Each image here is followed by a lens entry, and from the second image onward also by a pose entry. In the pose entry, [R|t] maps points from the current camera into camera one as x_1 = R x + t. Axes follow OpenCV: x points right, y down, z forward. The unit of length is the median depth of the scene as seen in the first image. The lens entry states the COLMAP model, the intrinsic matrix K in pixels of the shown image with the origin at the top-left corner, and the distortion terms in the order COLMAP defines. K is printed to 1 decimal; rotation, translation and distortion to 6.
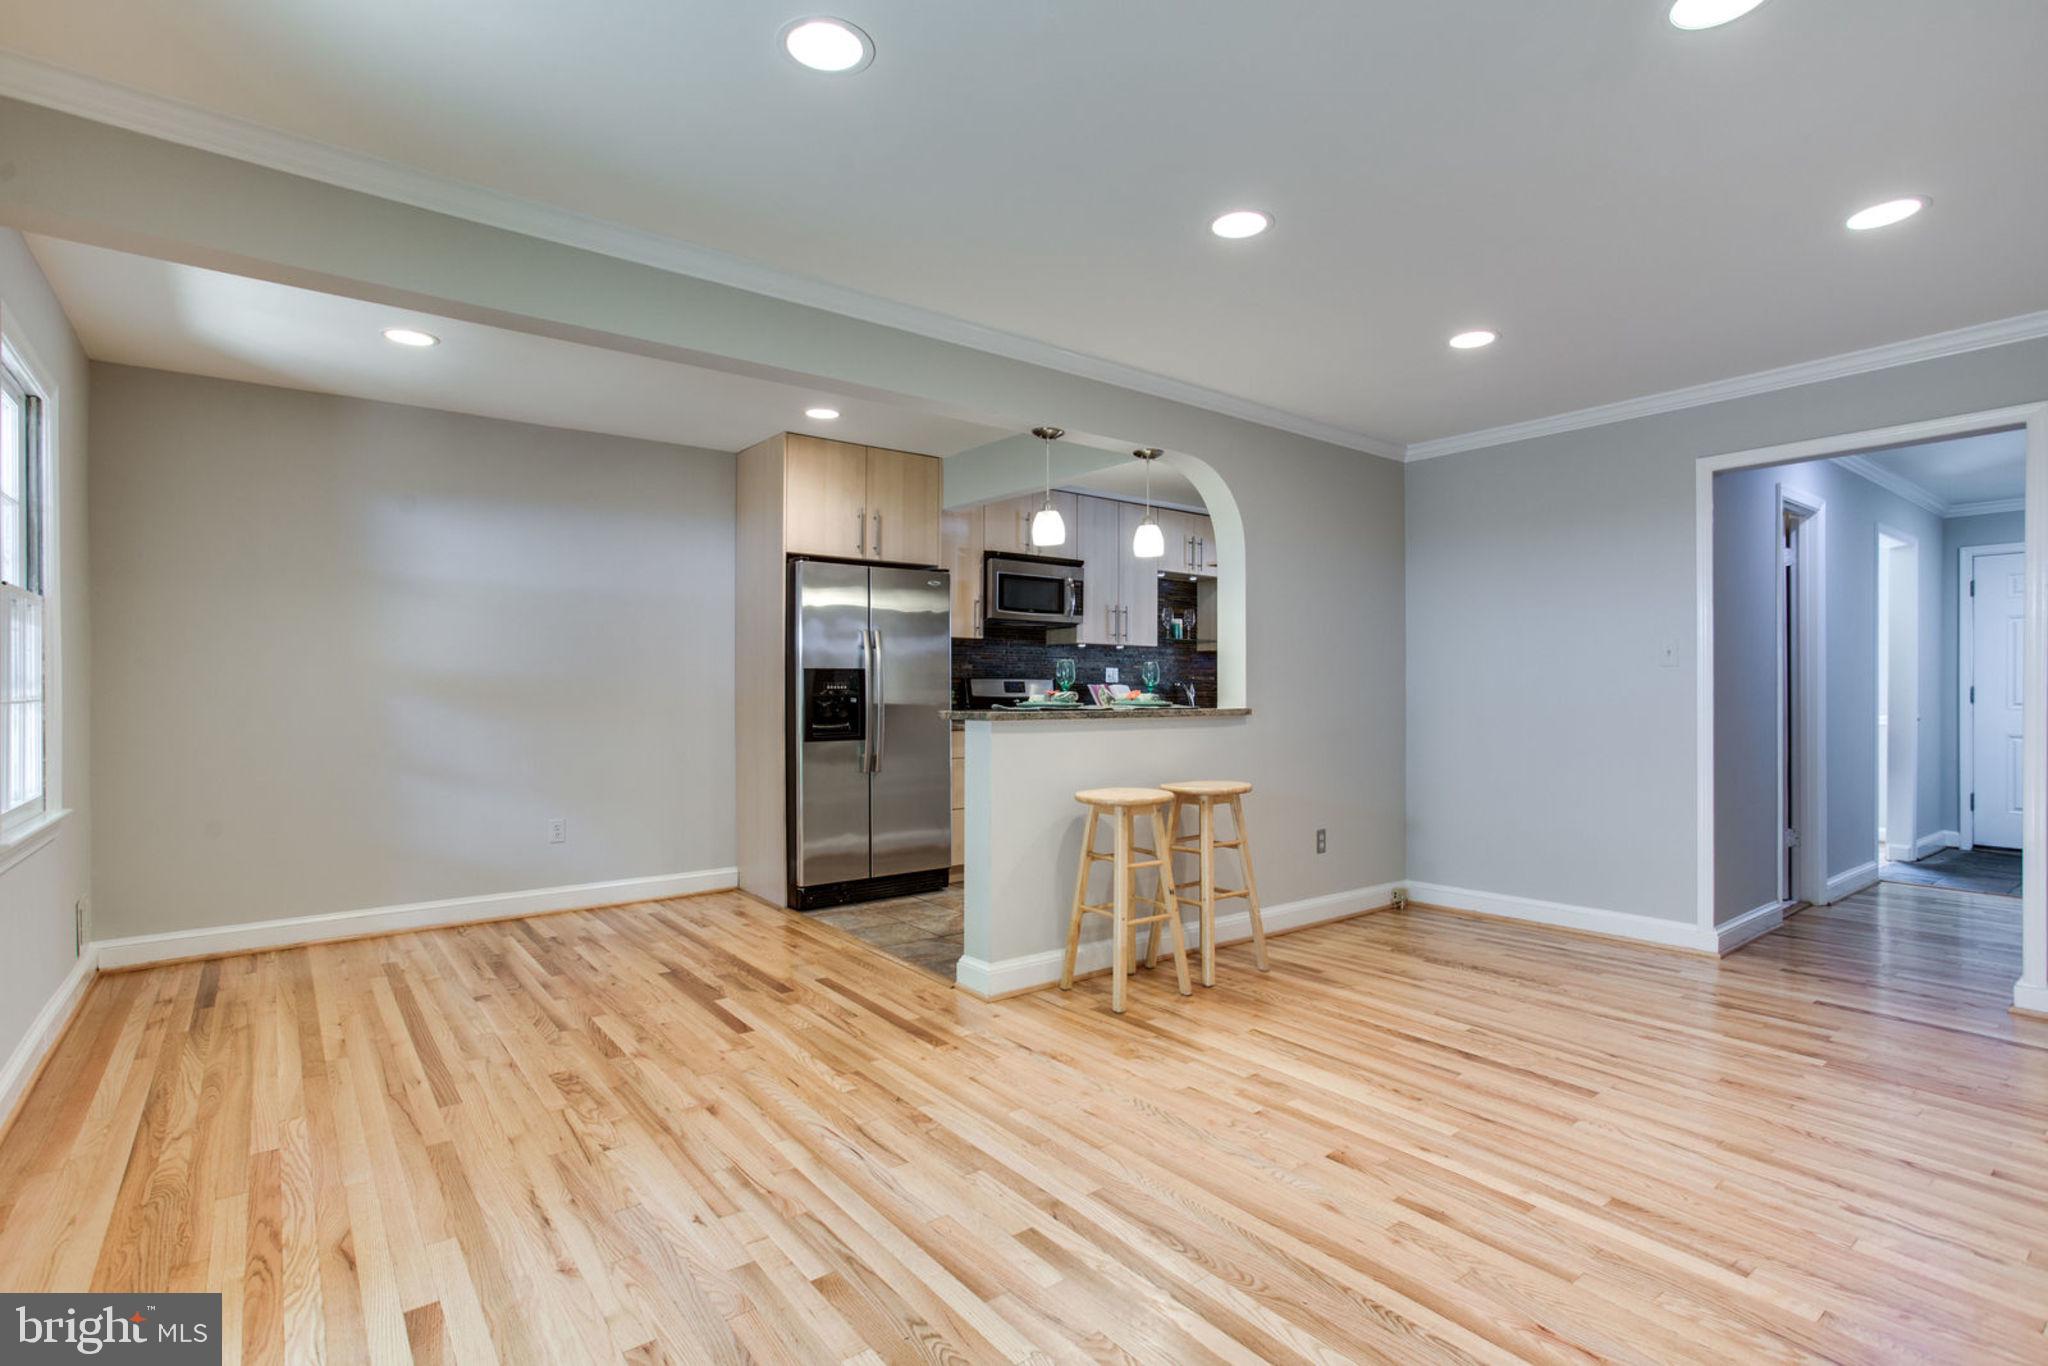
lens RADIAL K [[964.7, 0, 1016.3], [0, 964.7, 688.9], [0, 0, 1]] dist [0.014361, 0.014663]
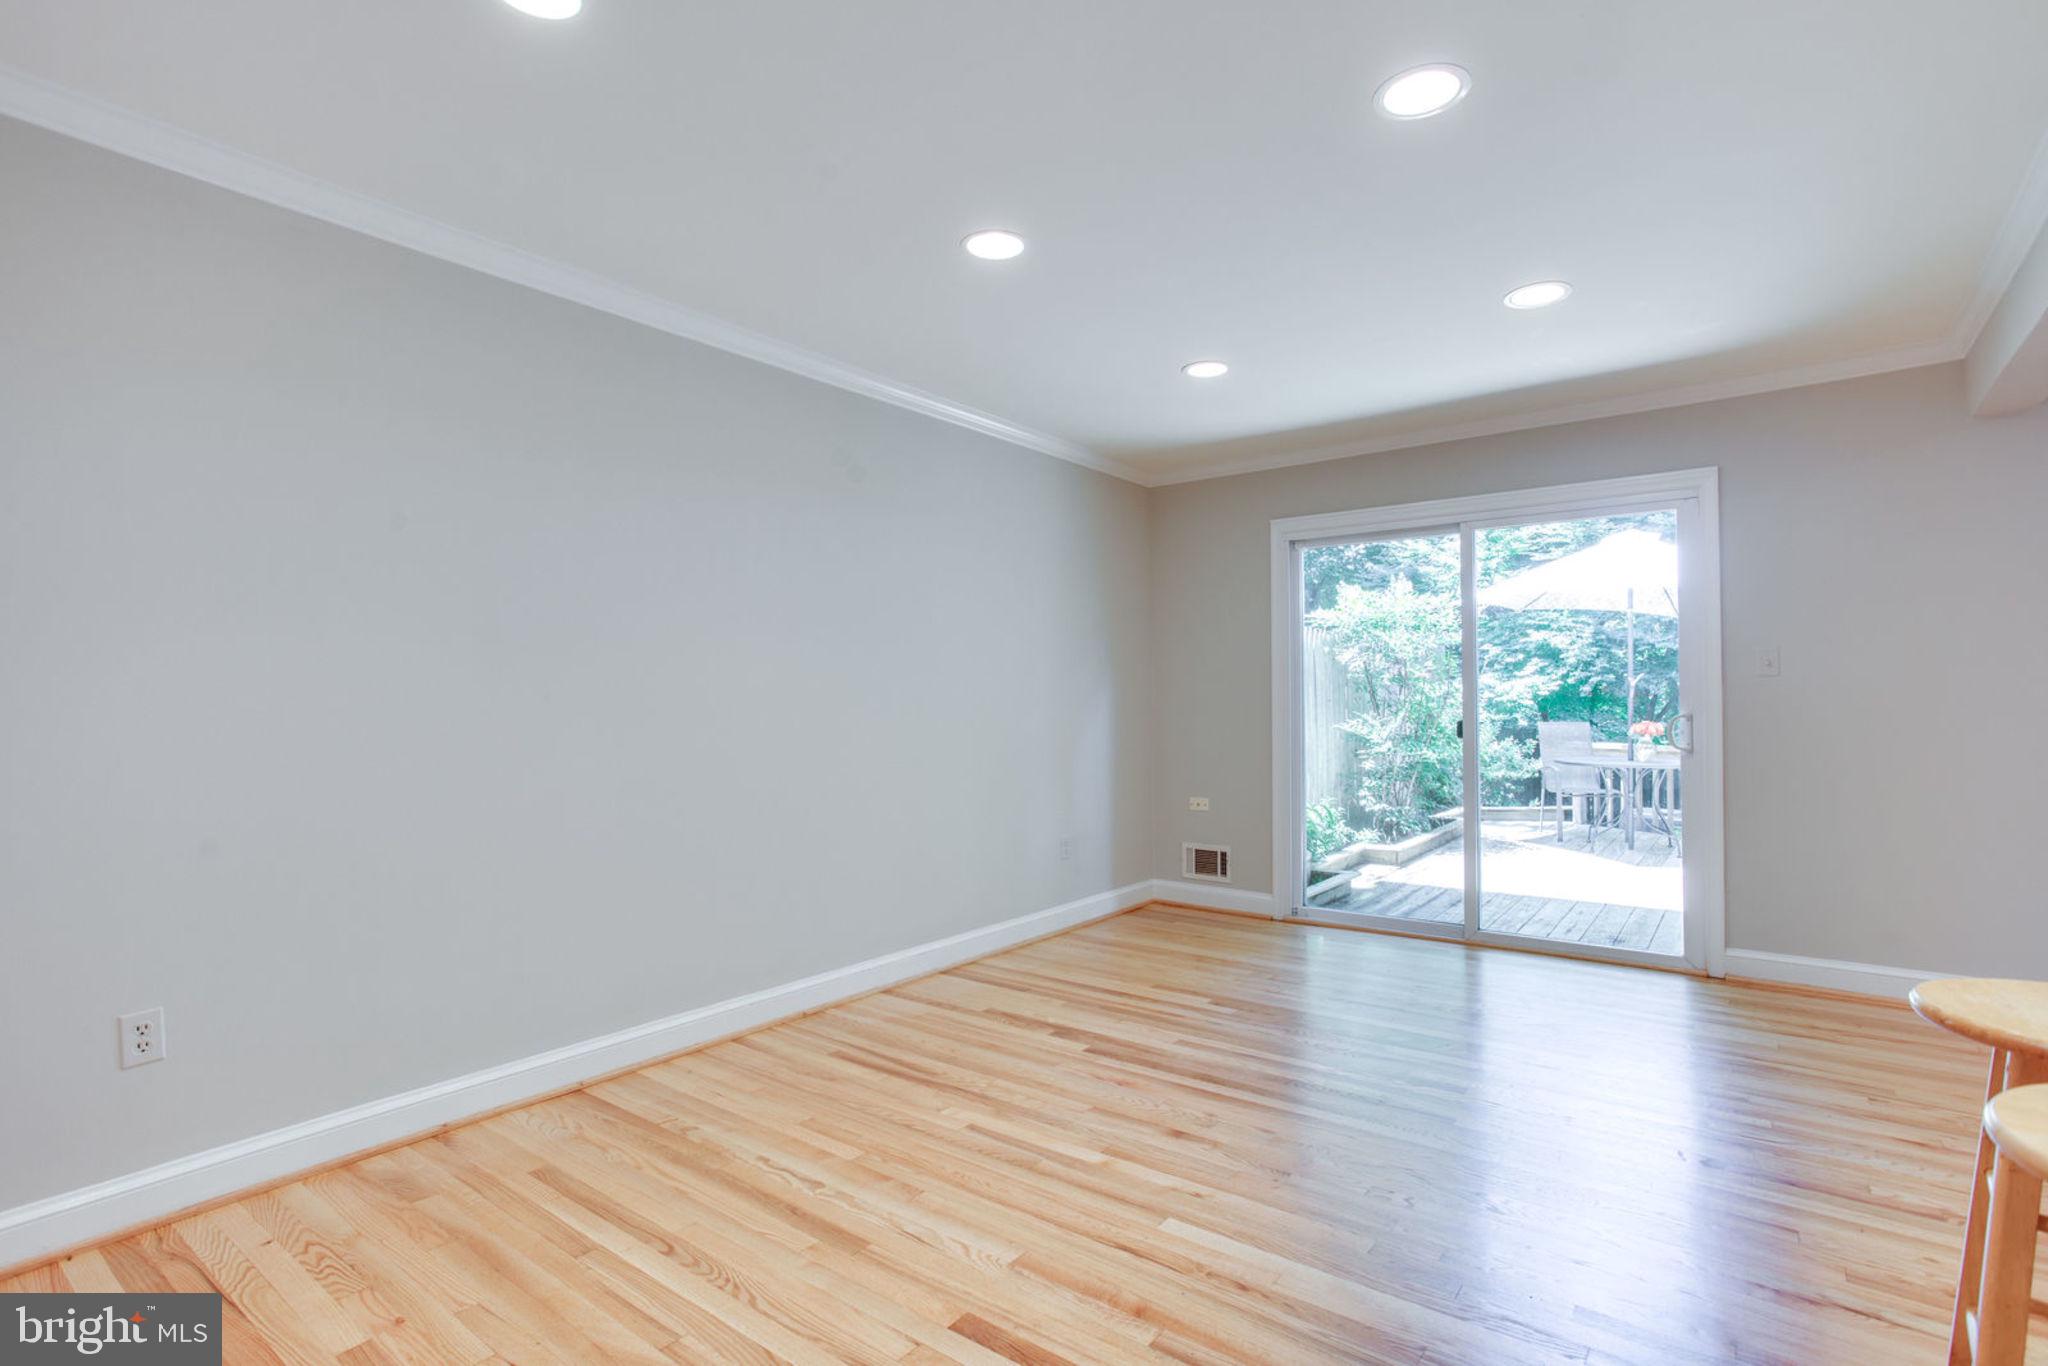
lens RADIAL K [[961.3, 0, 1042.4], [0, 961.3, 686.8], [0, 0, 1]] dist [-0.031787, 0.014824]
pose [[-0.958795, -0.004092, -0.284068, 0.749789], [0.001978, 0.999776, -0.021076, 0.024253], [0.284091, -0.020770, -0.958572, 1.683123]]
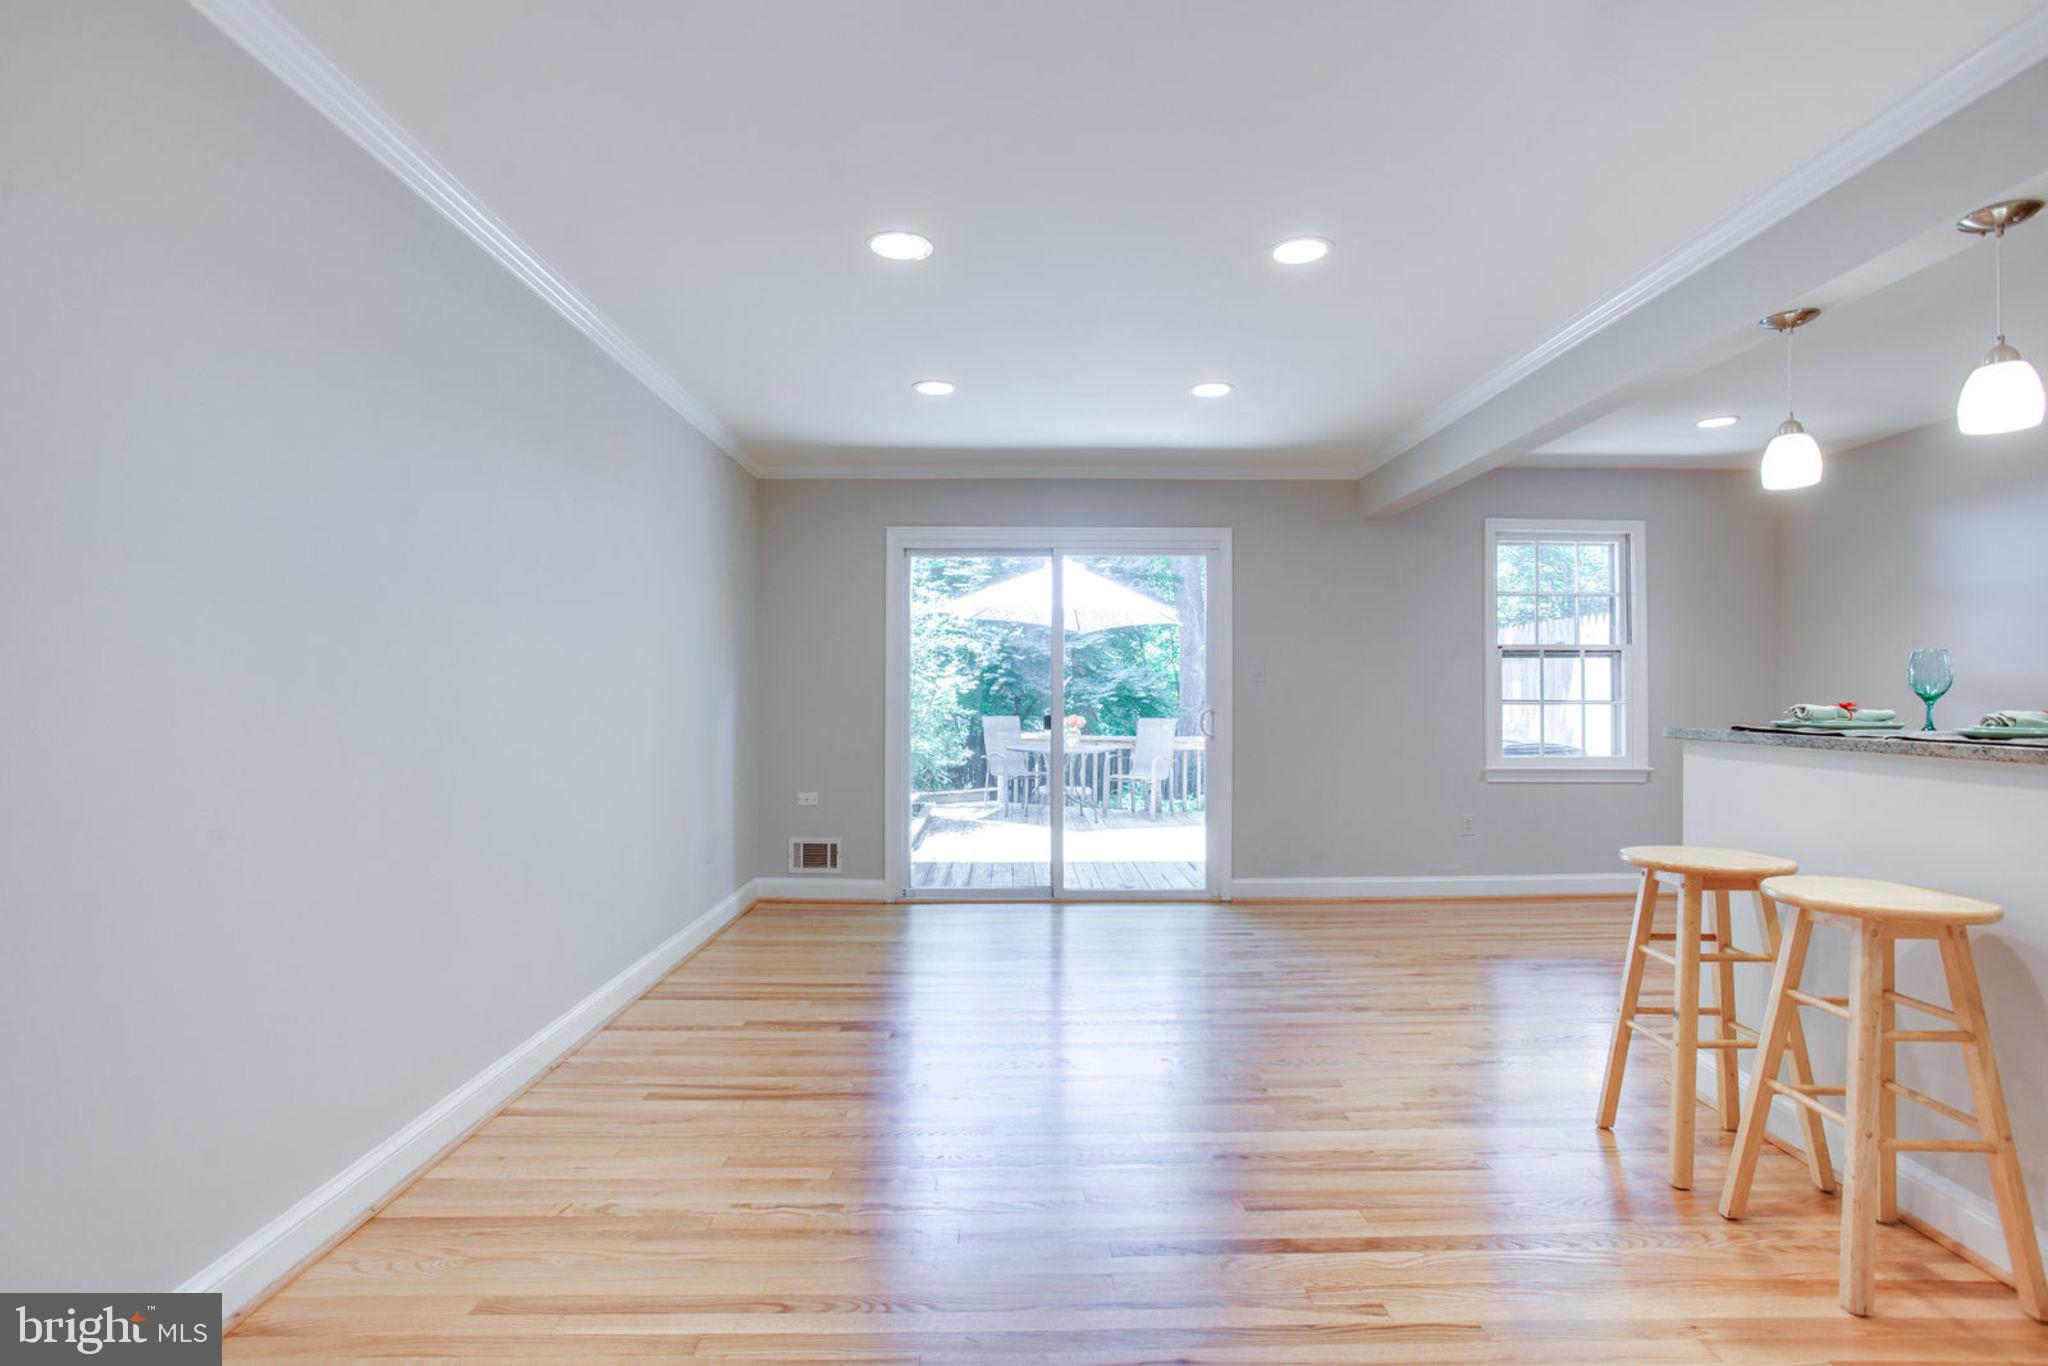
lens RADIAL K [[961.3, 0, 1042.4], [0, 961.3, 686.8], [0, 0, 1]] dist [-0.031787, 0.014824]
pose [[-0.587640, -0.013730, -0.809006, 1.237290], [-0.001202, 0.999870, -0.016096, 0.023039], [0.809122, -0.008486, -0.587580, 1.431426]]
